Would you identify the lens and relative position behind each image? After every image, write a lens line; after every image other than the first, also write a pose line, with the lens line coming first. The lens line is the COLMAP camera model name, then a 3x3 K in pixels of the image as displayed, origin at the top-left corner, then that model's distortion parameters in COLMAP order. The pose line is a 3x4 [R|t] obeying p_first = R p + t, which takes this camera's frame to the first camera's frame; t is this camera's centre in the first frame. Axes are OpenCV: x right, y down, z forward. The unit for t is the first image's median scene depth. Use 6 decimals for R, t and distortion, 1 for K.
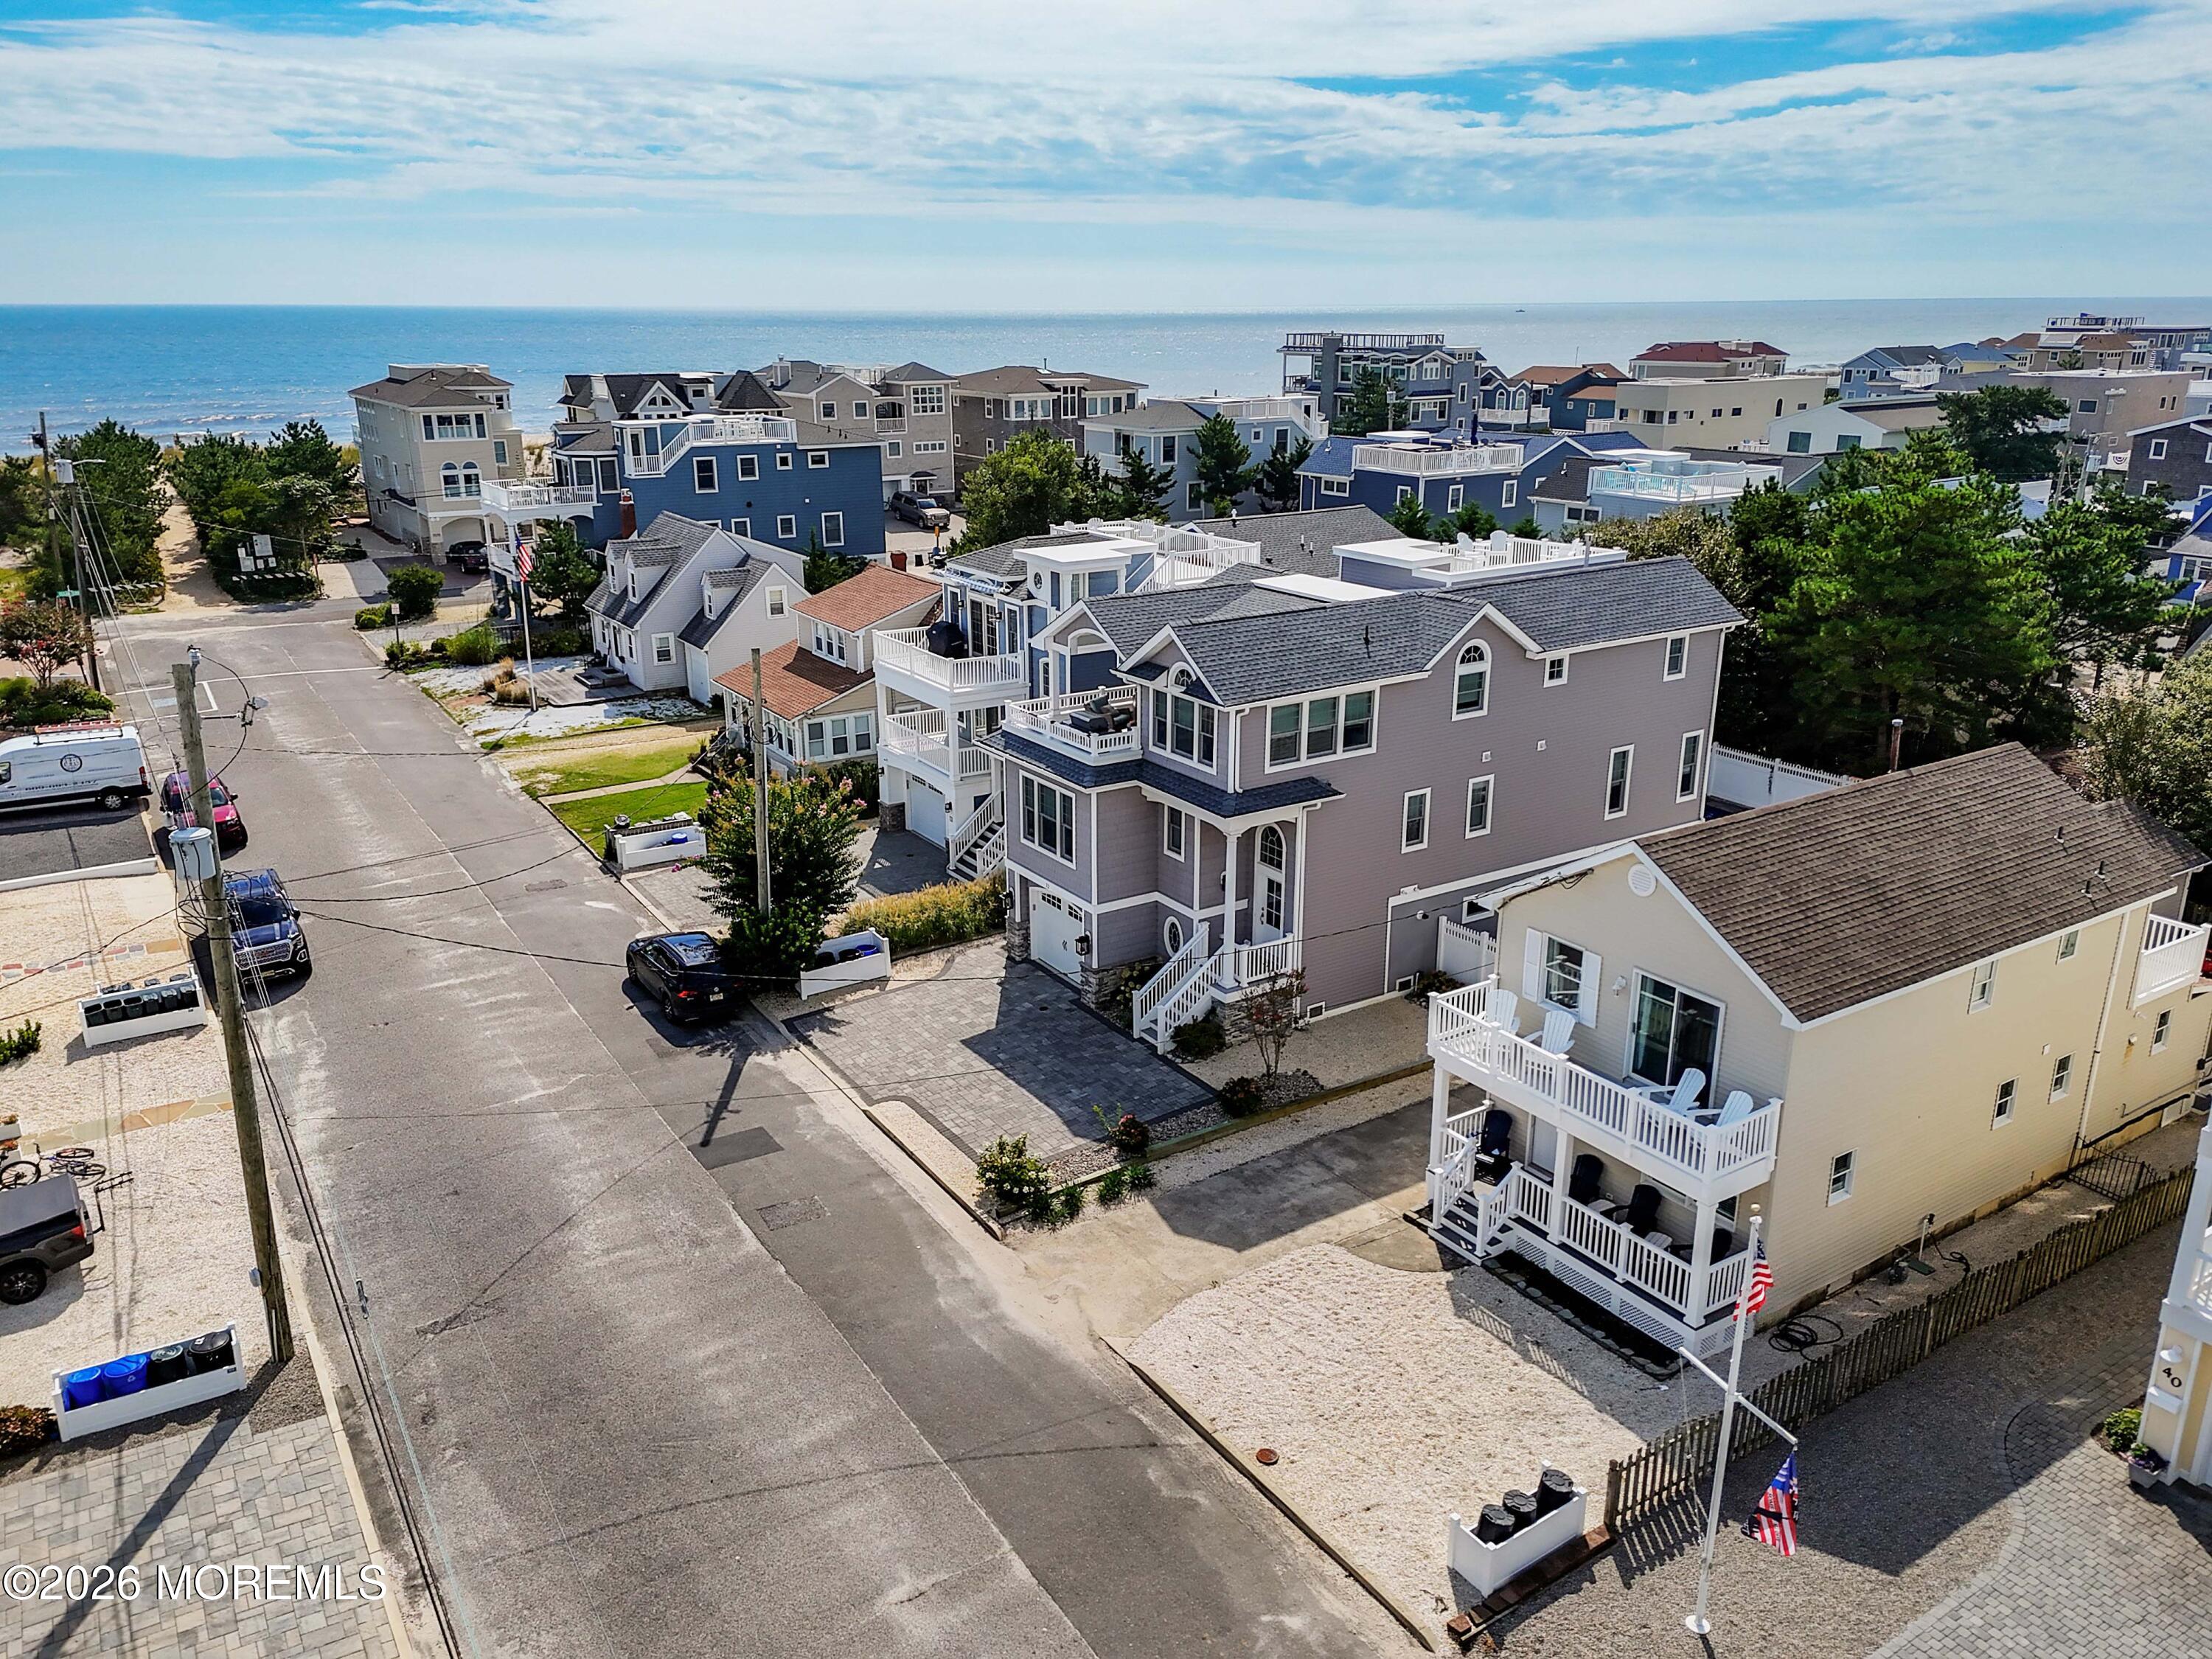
lens RADIAL K [[1629.6, 0, 1103.8], [0, 1629.6, 817.9], [0, 0, 1]] dist [0.086064, -0.096269]
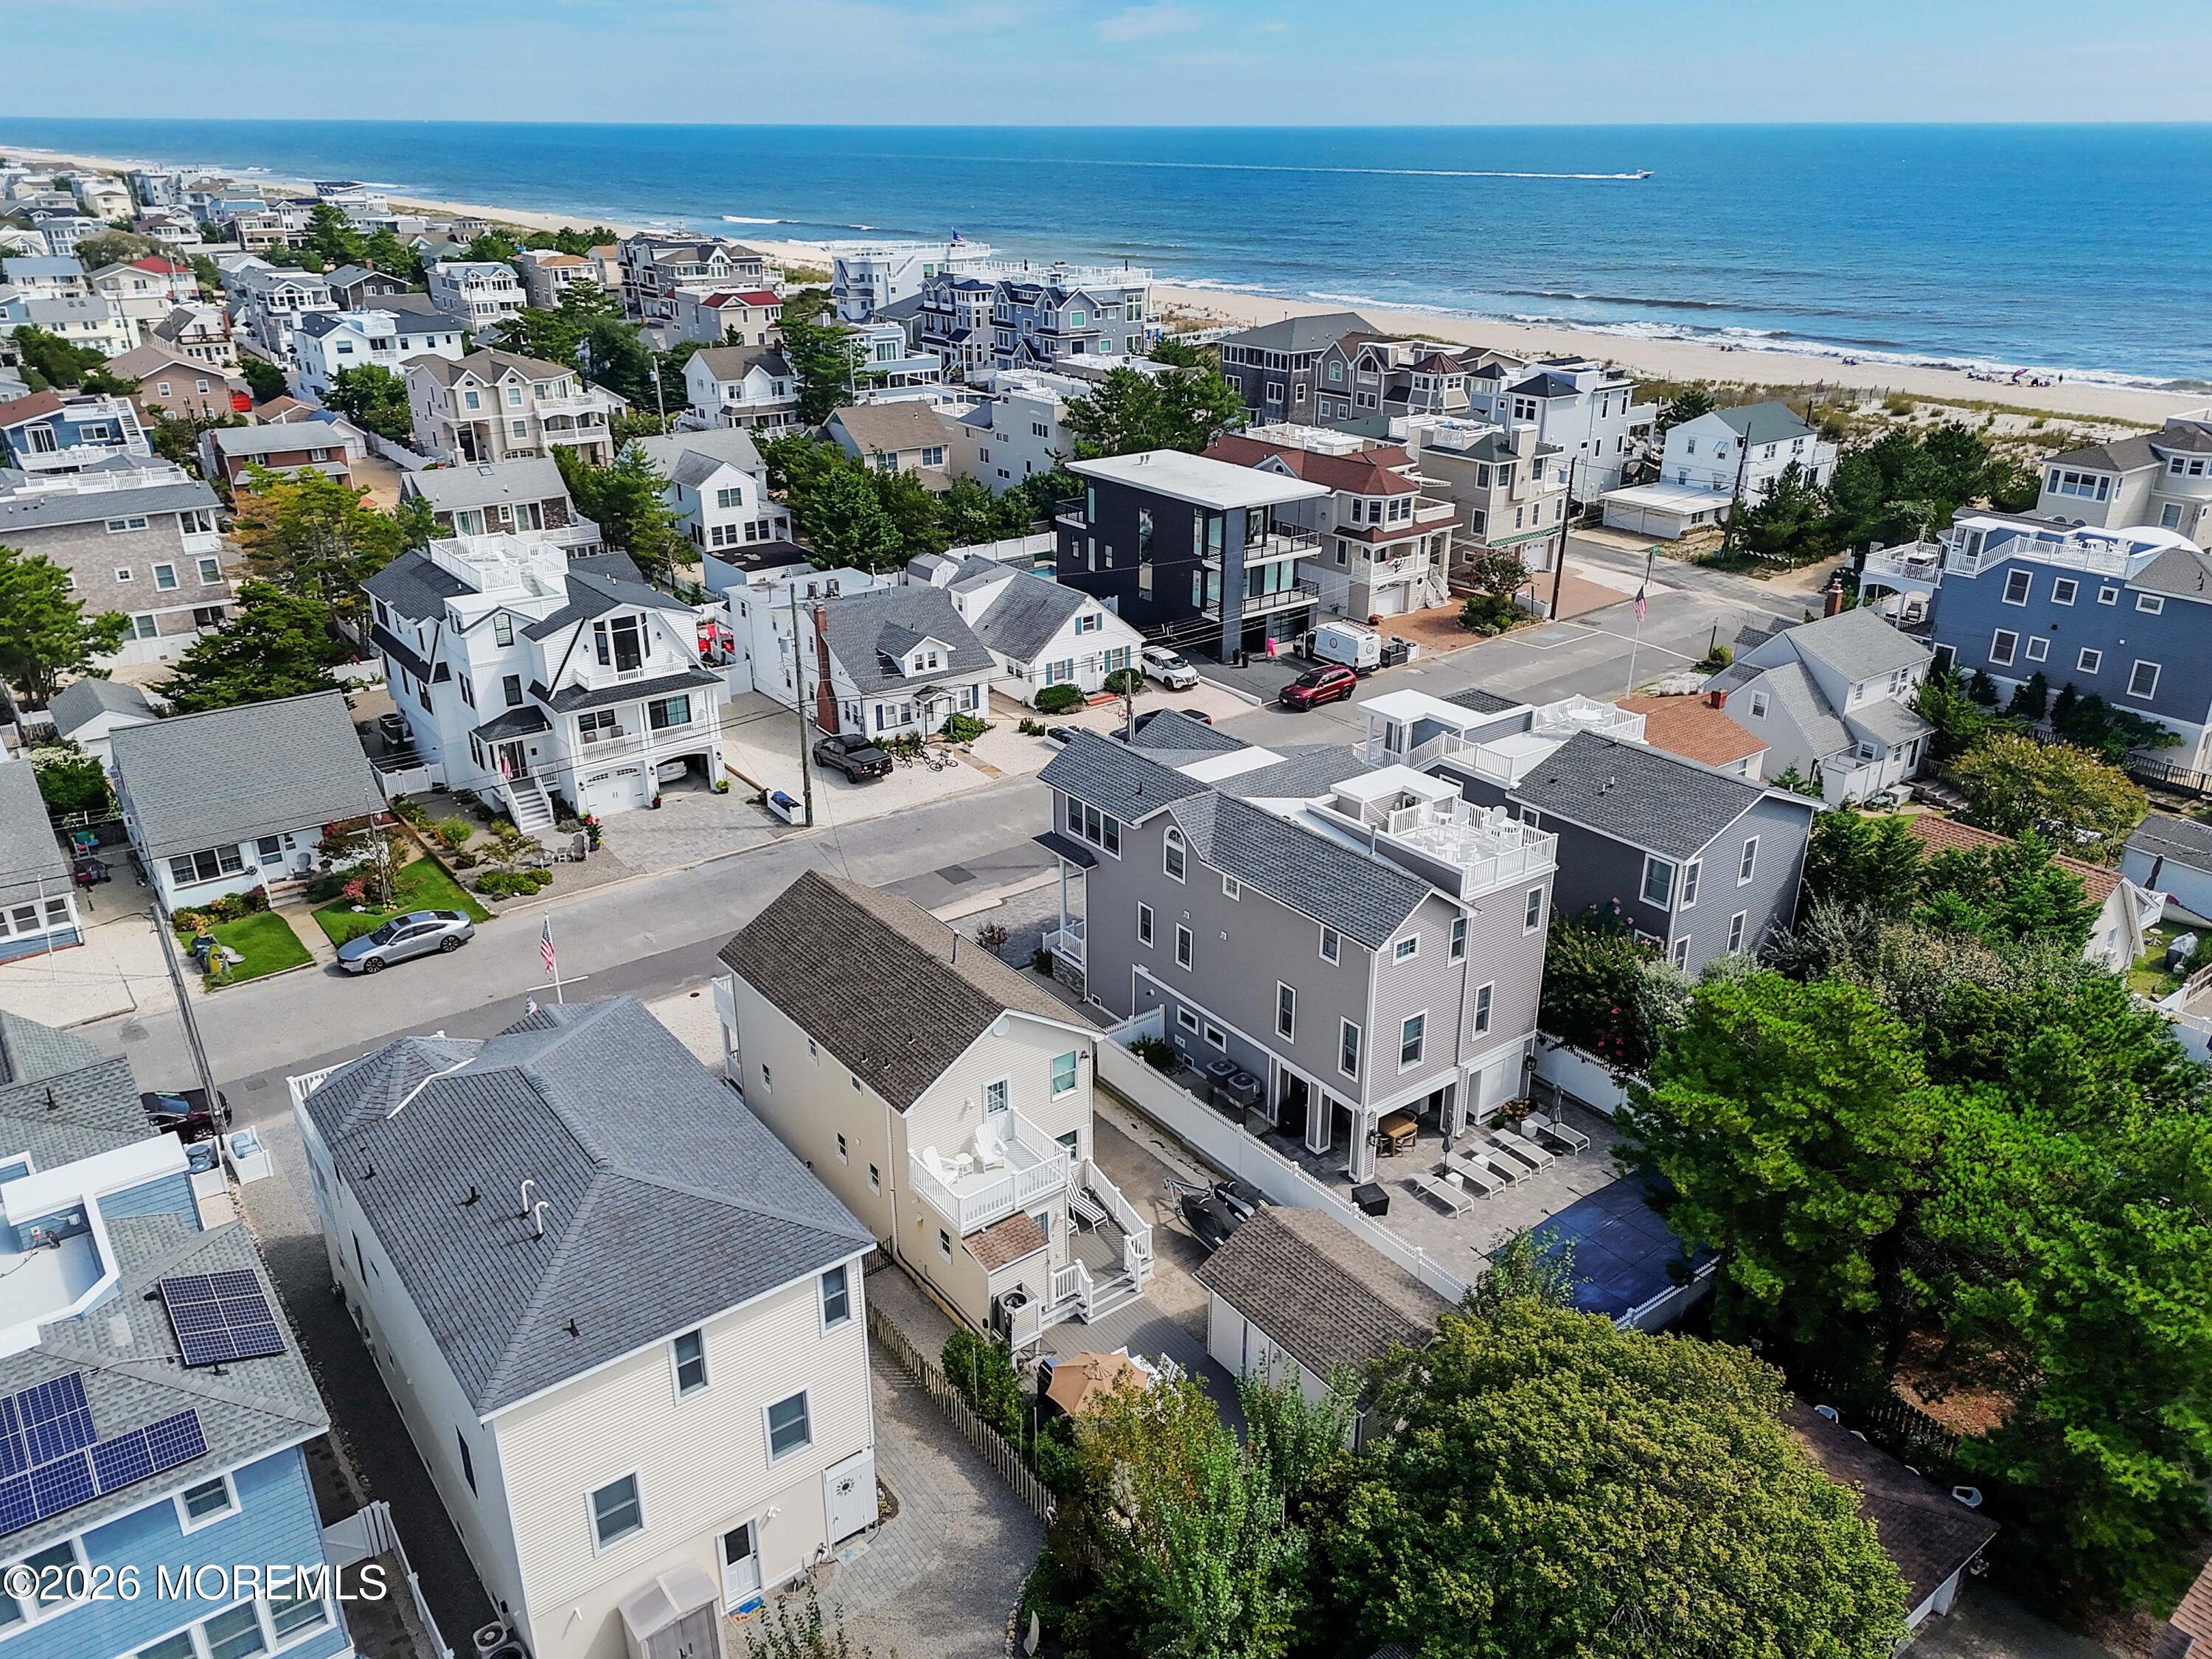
lens RADIAL K [[1629.6, 0, 1103.8], [0, 1629.6, 817.9], [0, 0, 1]] dist [0.086064, -0.096269]
pose [[0.066816, 0.391079, -0.917929, 1.784443], [-0.300083, 0.885267, 0.355320, -0.704419], [0.951570, 0.251714, 0.176506, 0.842209]]
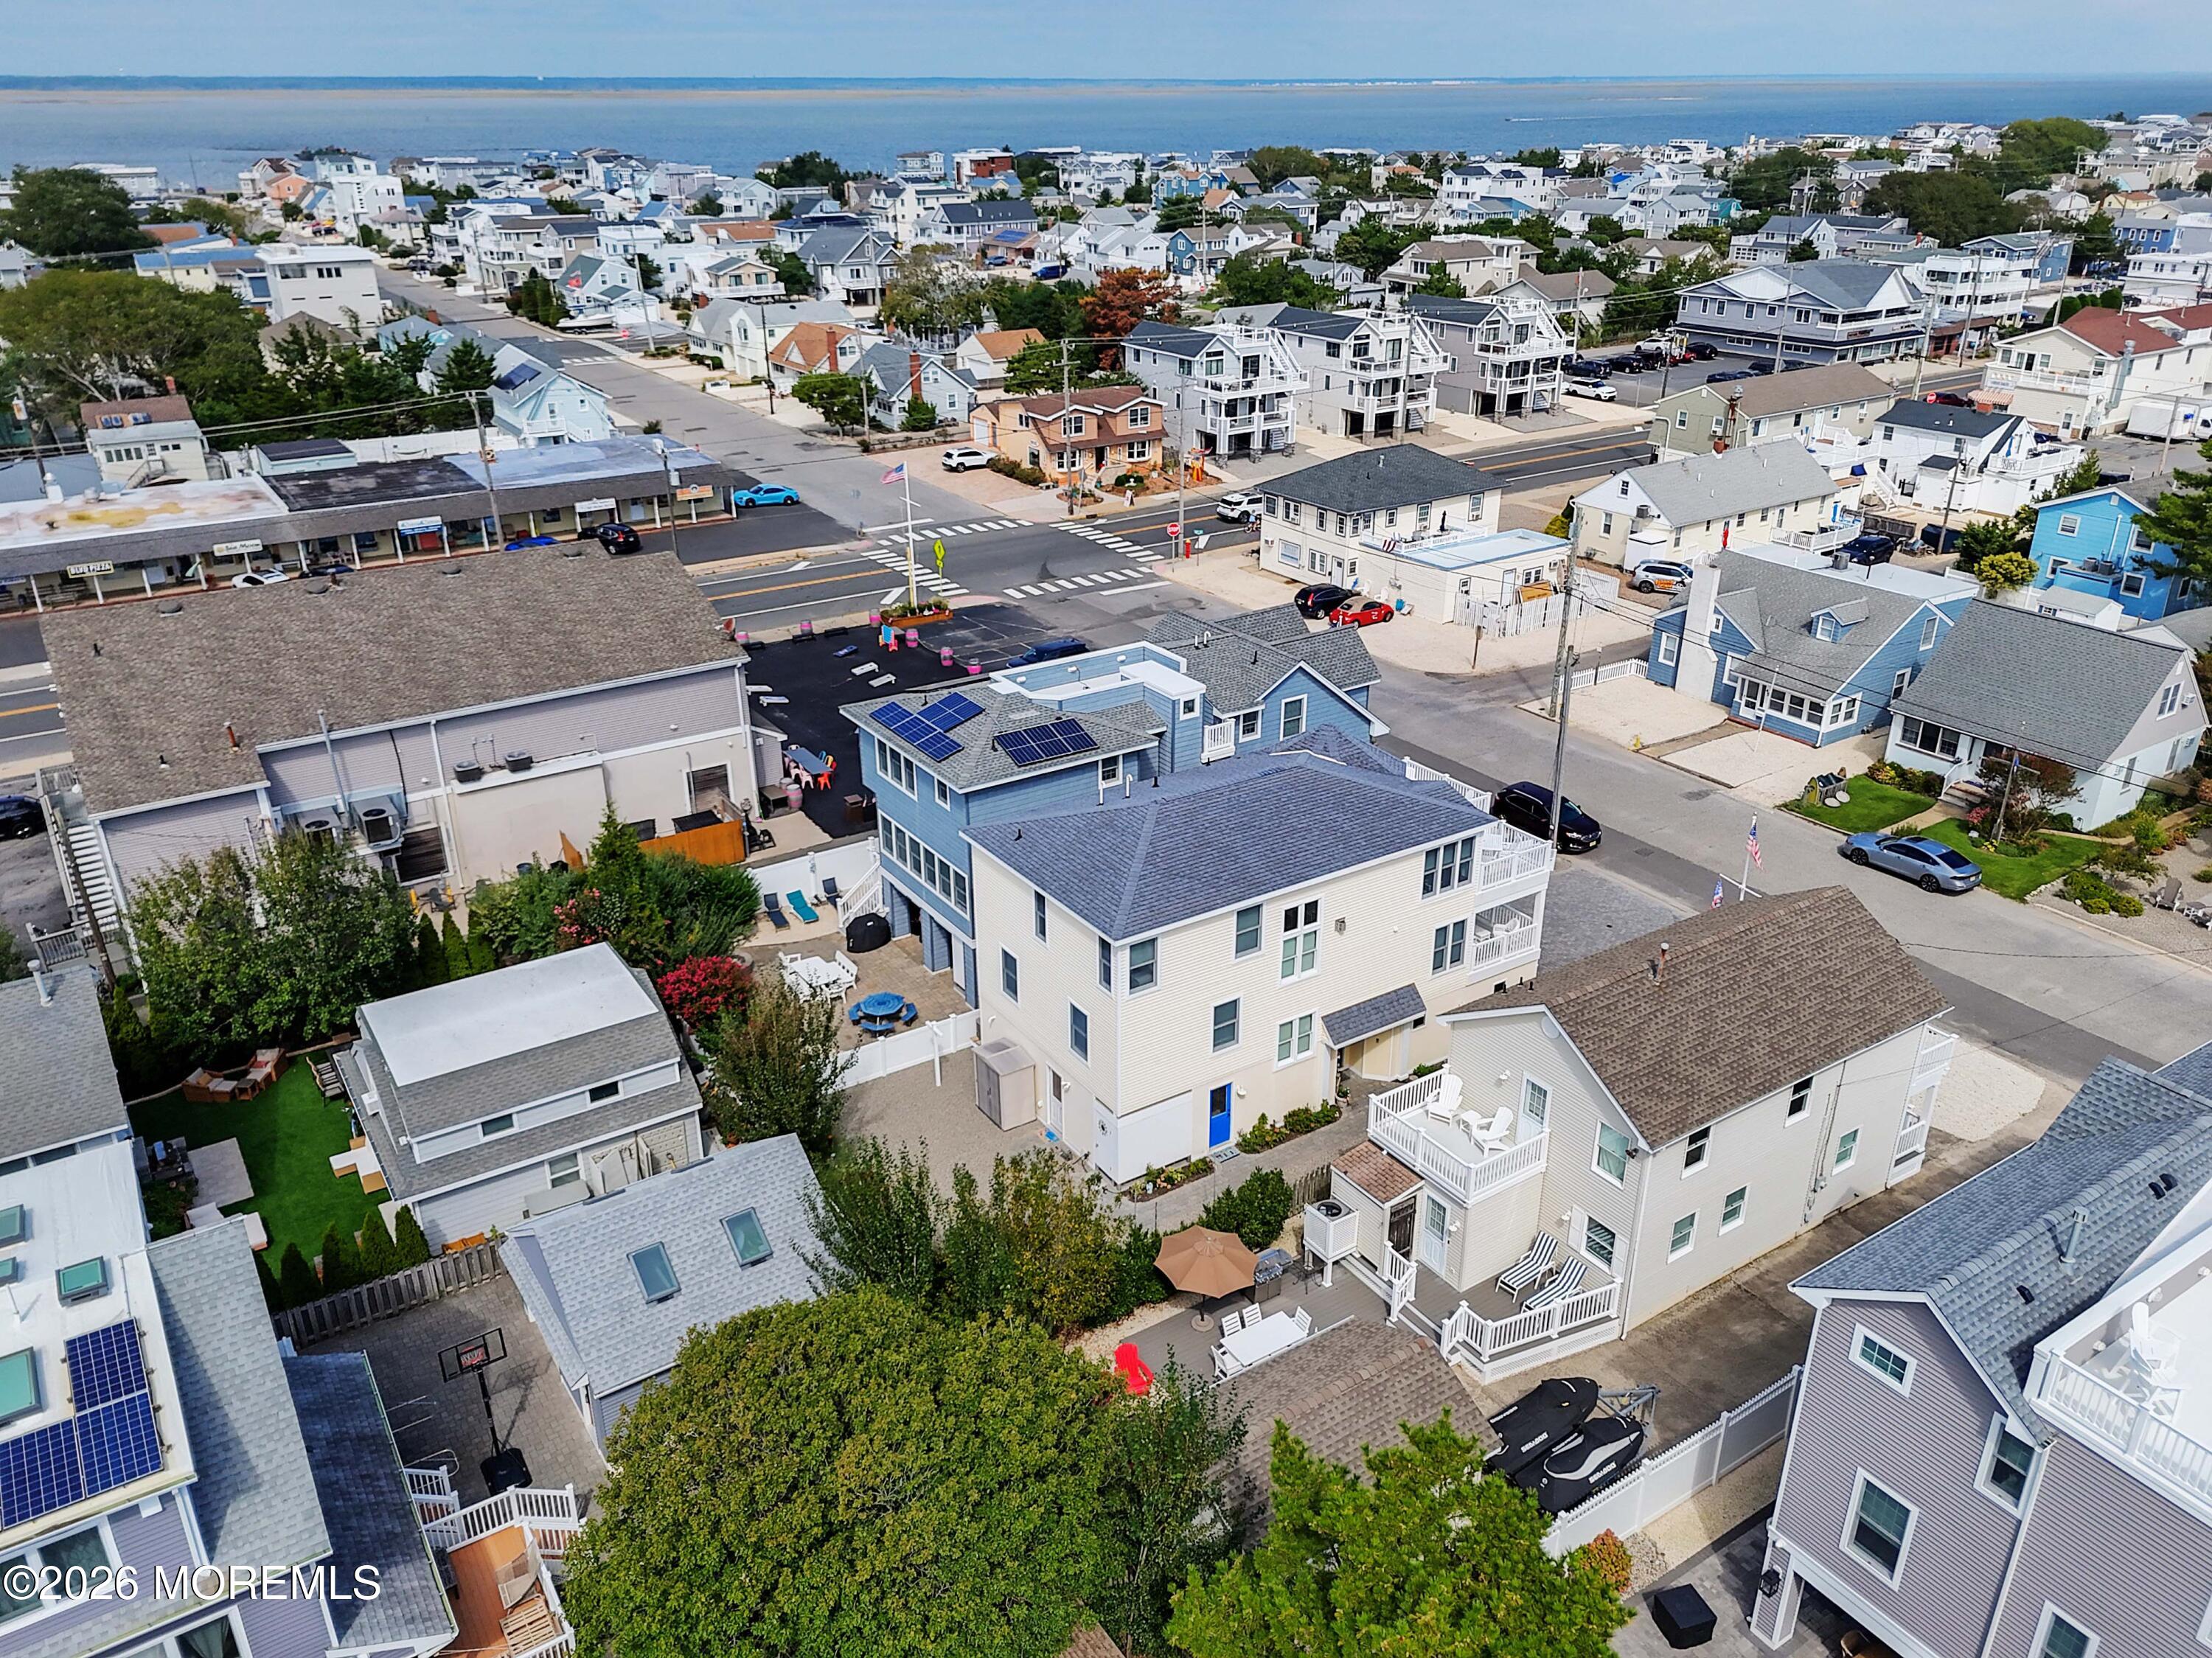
lens RADIAL K [[1629.5, 0, 1103.8], [0, 1629.5, 817.4], [0, 0, 1]] dist [0.086064, -0.096269]
pose [[-0.999952, 0.009024, 0.003821, 0.879148], [0.009282, 0.747025, 0.664731, -0.965067], [0.003144, 0.664734, -0.747073, 1.880448]]
